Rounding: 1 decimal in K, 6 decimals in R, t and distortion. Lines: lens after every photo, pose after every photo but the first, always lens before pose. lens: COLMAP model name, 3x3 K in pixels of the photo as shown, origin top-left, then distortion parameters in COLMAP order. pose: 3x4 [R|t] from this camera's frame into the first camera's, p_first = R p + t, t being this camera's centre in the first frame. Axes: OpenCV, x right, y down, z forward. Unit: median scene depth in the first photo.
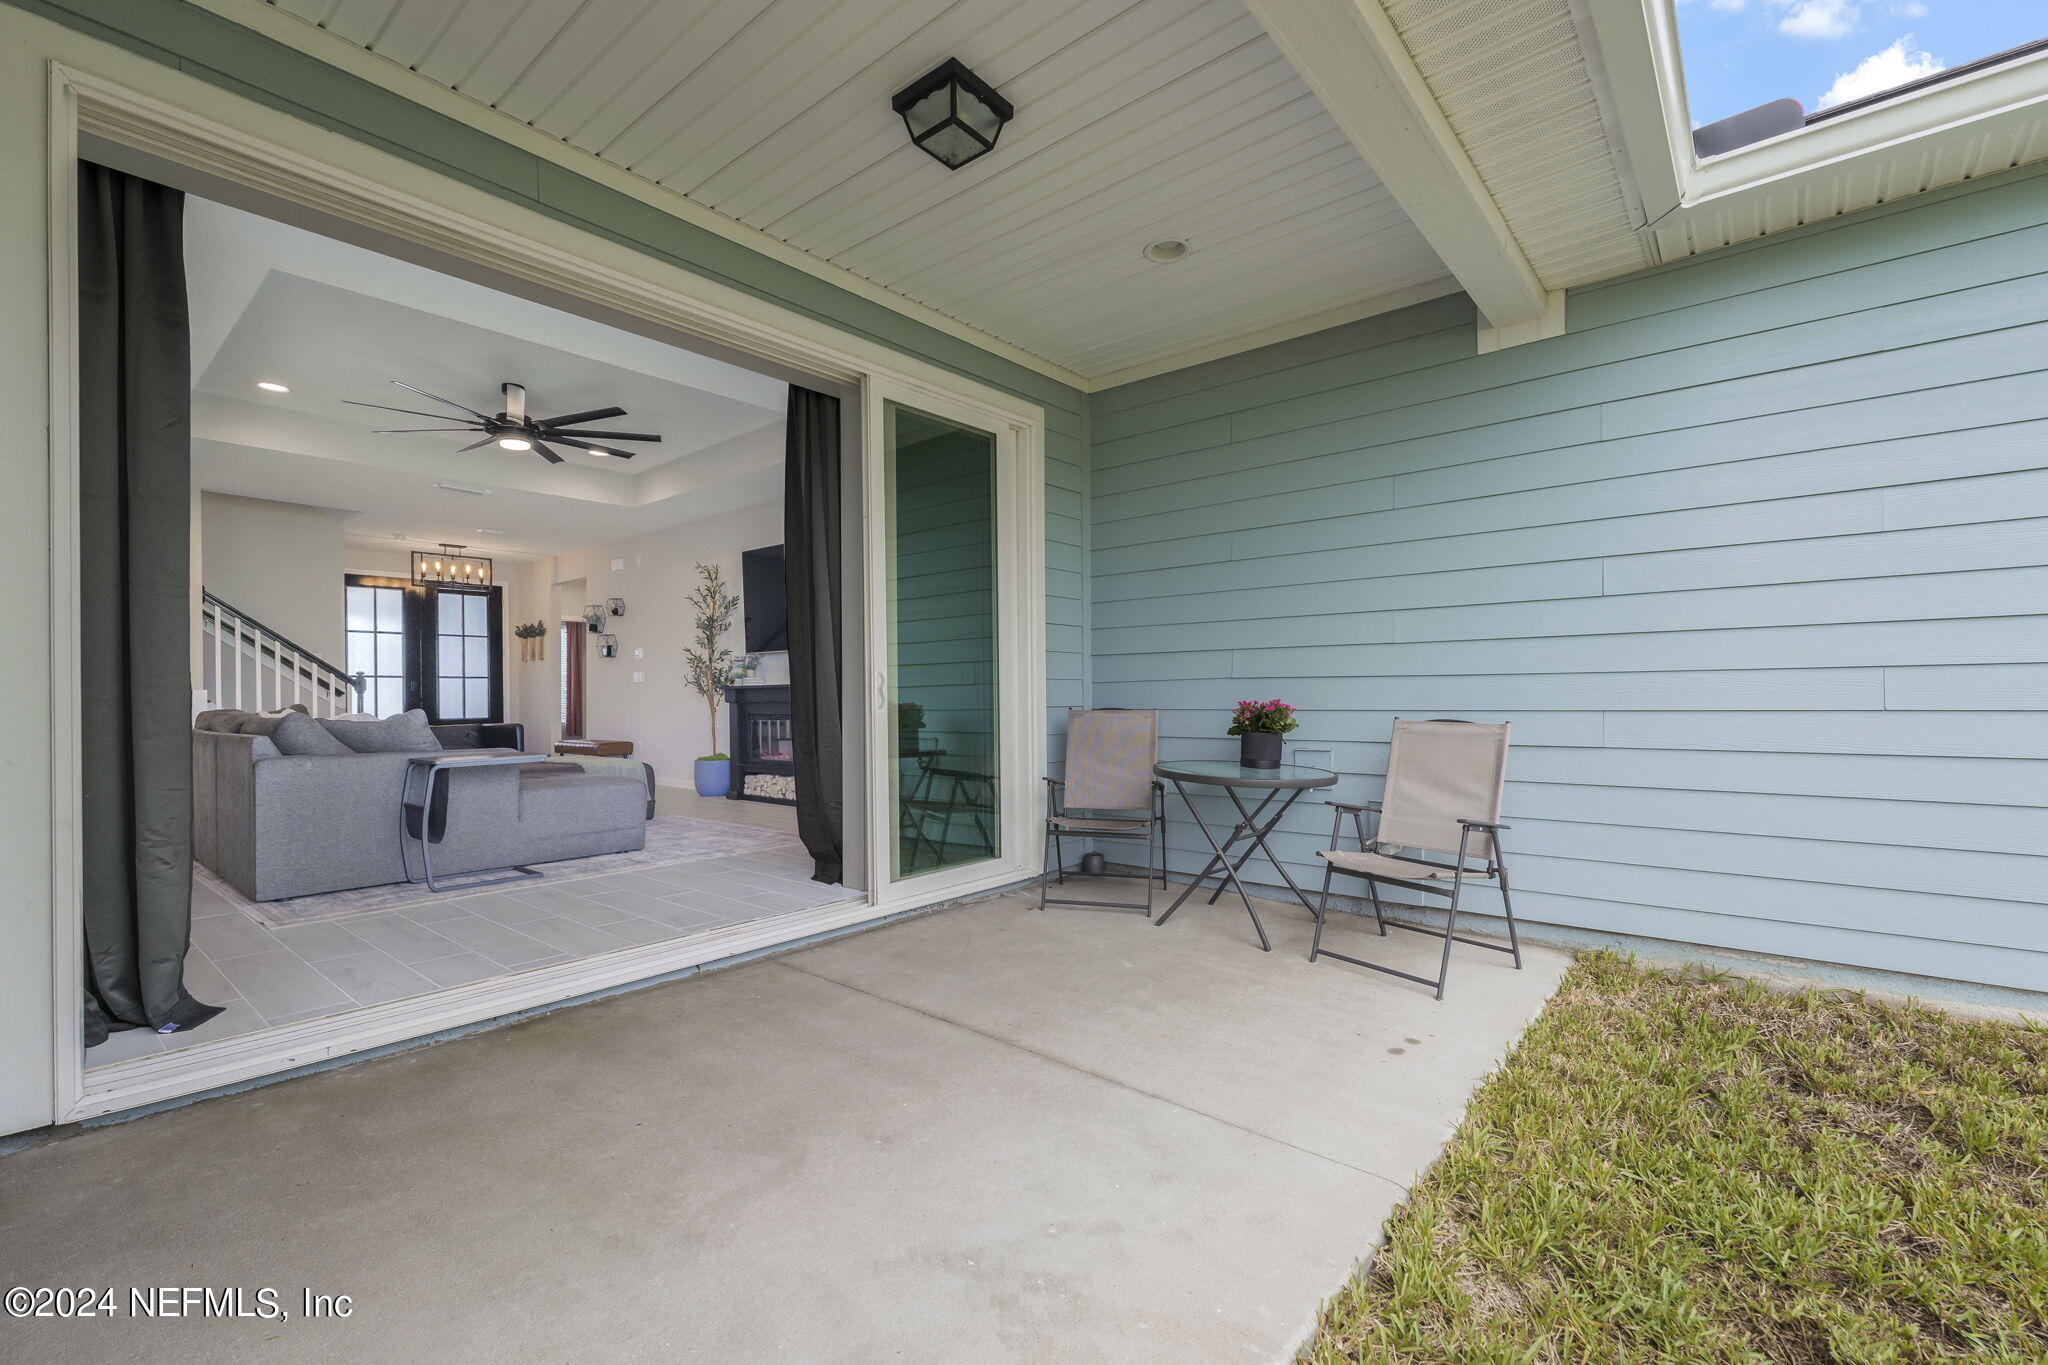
lens RADIAL K [[862.3, 0, 1032.5], [0, 862.3, 693.9], [0, 0, 1]] dist [0.008589, 0.000717]
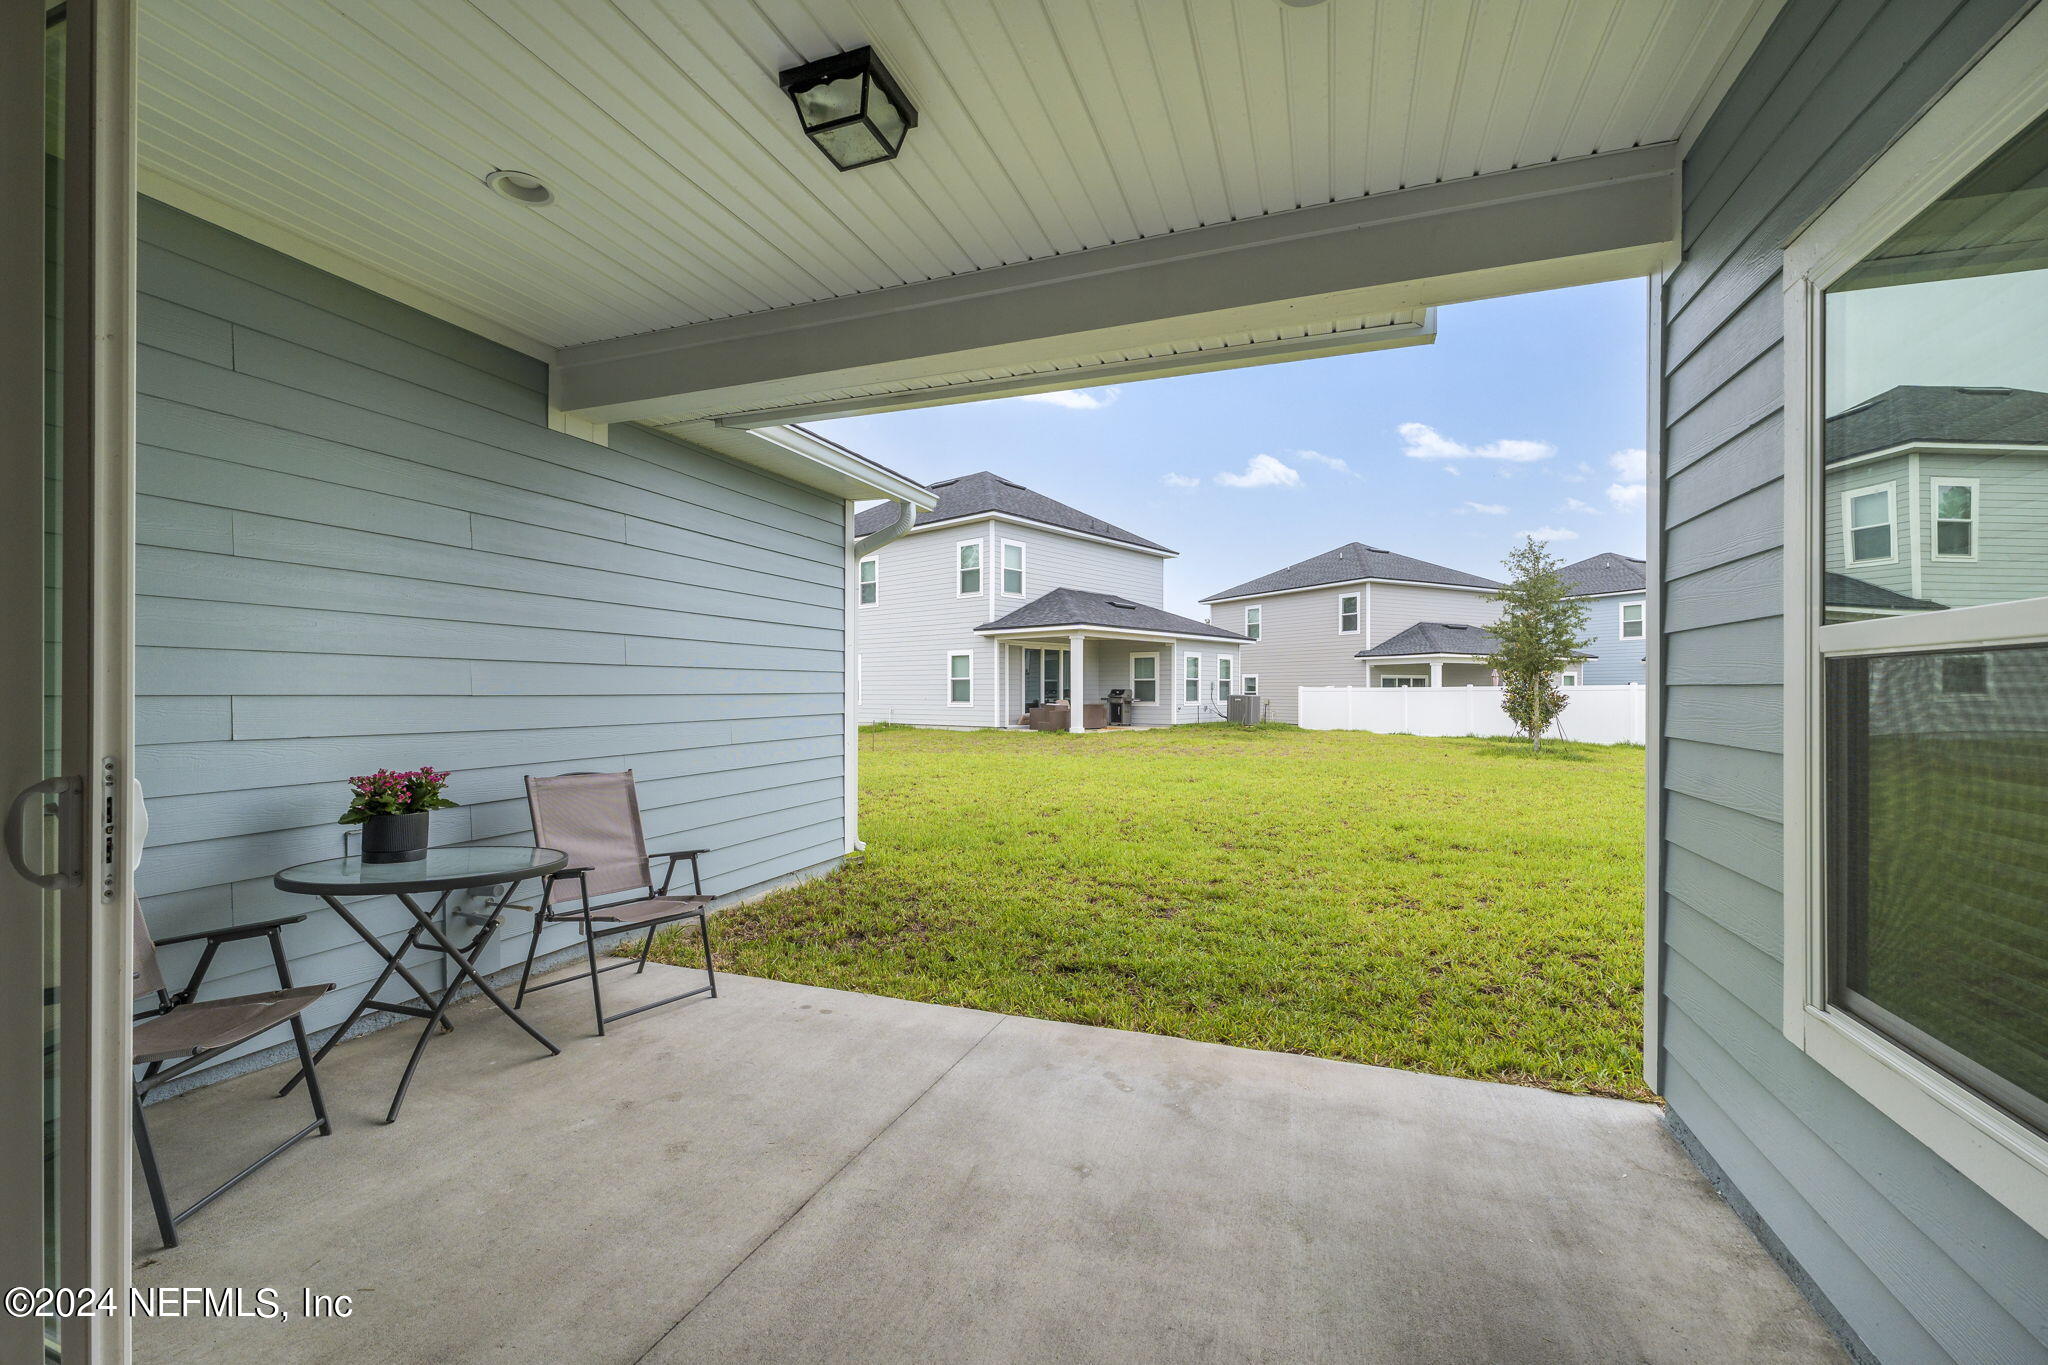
lens RADIAL K [[862.3, 0, 1028.4], [0, 862.3, 684.3], [0, 0, 1]] dist [0.008589, 0.000717]
pose [[-0.342461, 0.012294, 0.939451, -0.791836], [-0.001876, 0.999903, -0.013769, -0.072119], [-0.939530, -0.006478, -0.342405, 0.936480]]
